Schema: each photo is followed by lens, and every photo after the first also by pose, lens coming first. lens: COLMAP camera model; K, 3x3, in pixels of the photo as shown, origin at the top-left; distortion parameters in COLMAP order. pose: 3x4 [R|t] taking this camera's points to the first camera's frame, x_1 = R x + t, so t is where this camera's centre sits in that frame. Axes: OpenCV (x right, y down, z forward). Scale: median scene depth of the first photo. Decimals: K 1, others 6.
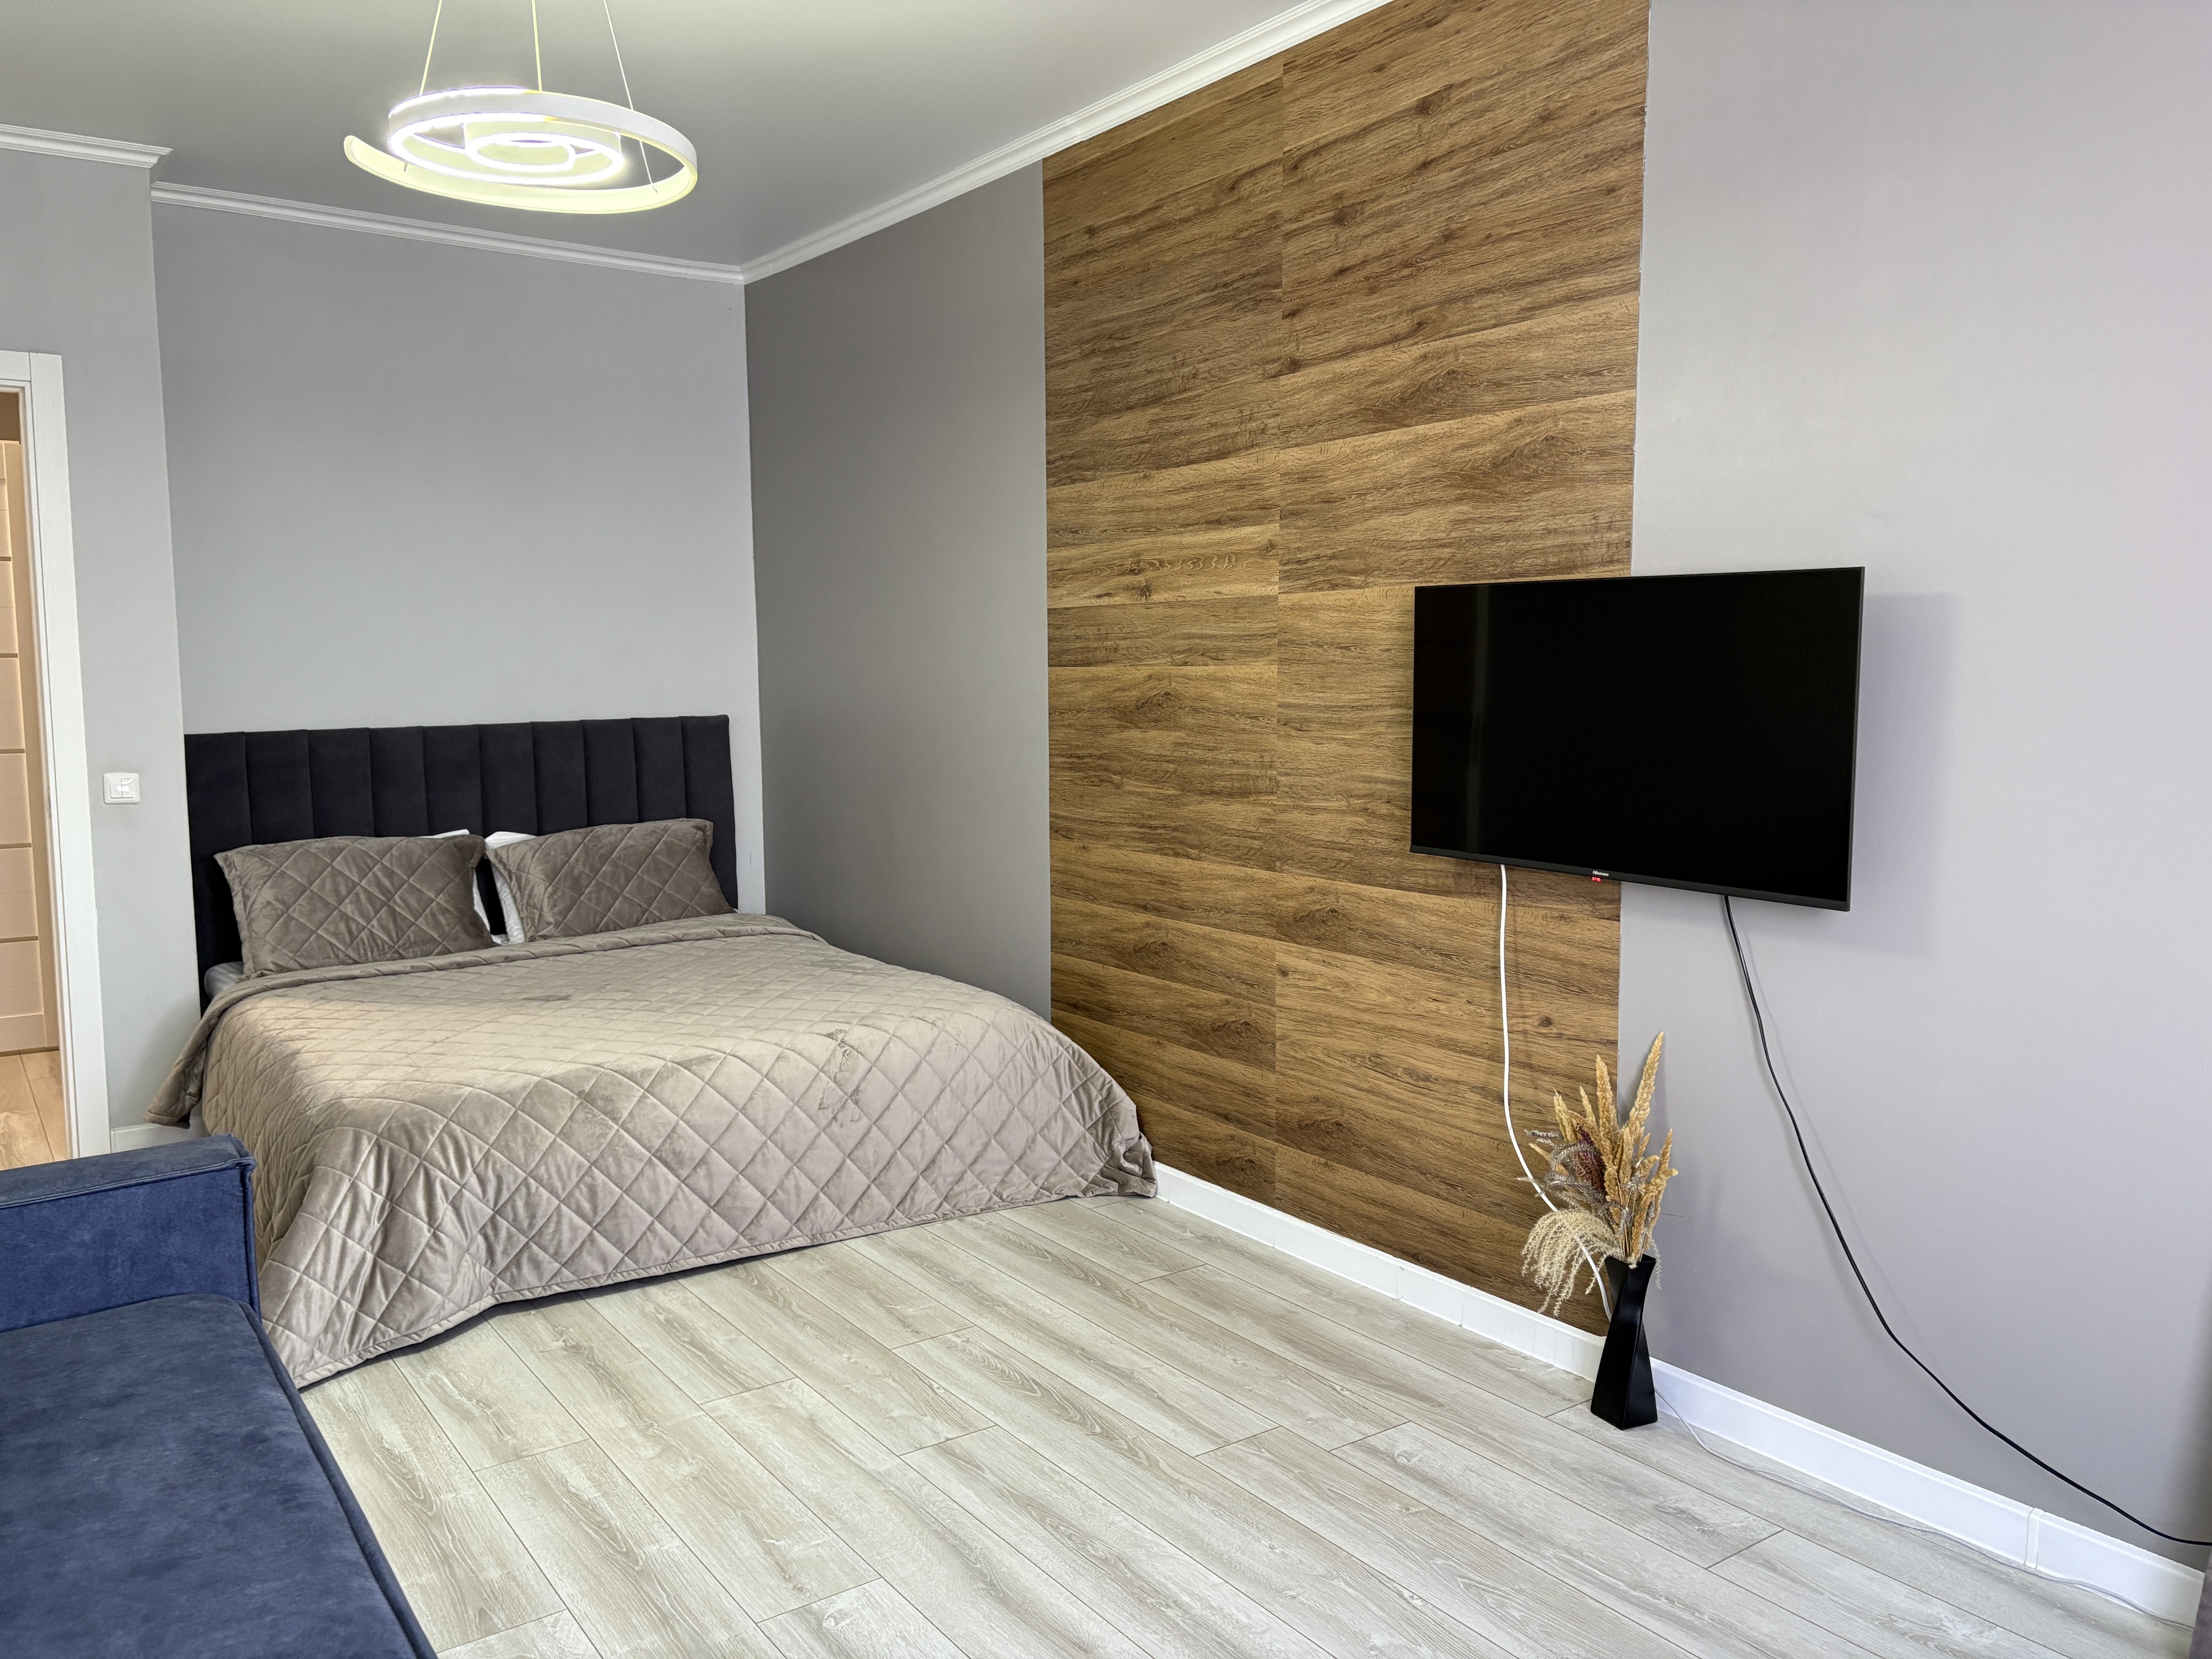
lens RADIAL K [[1655.2, 0, 1101.6], [0, 1655.2, 830.3], [0, 0, 1]] dist [0.036087, -0.048504]
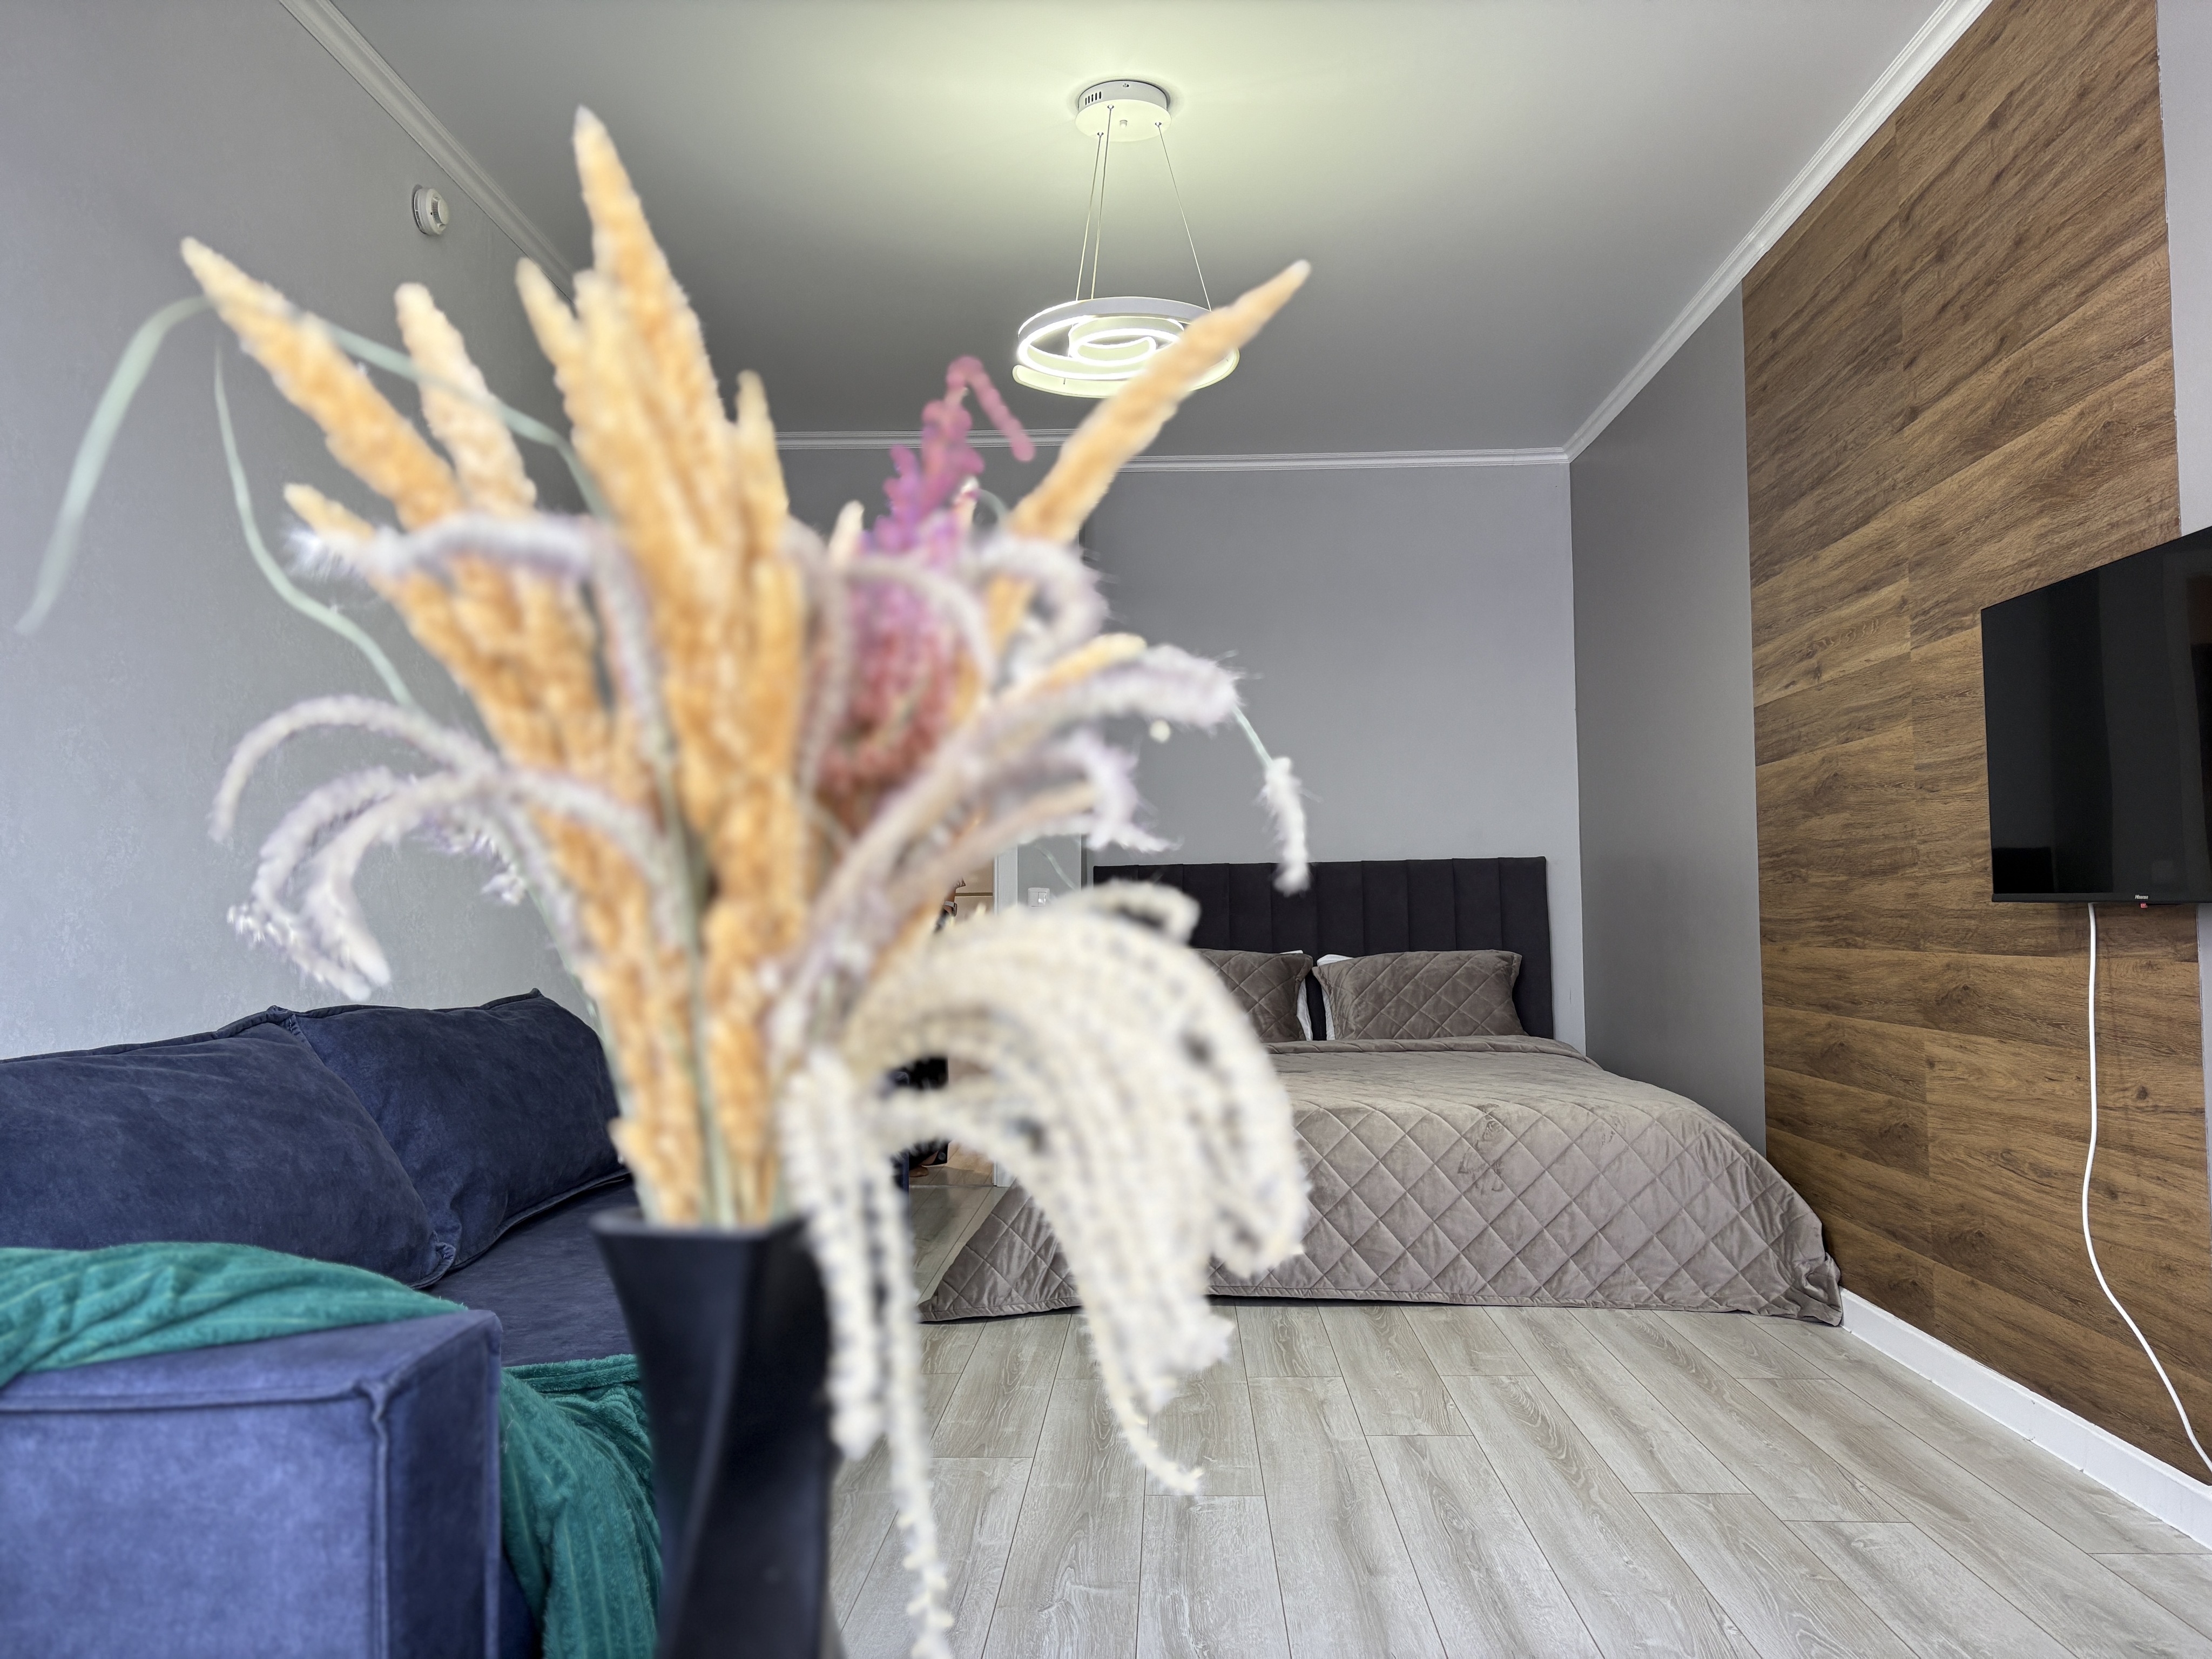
lens RADIAL K [[1655.2, 0, 1107.9], [0, 1655.2, 822.0], [0, 0, 1]] dist [0.036087, -0.048504]
pose [[0.791841, -0.033186, -0.609824, 0.322936], [-0.060853, 0.989266, -0.132851, 0.107183], [0.607688, 0.142307, 0.781322, 0.003241]]
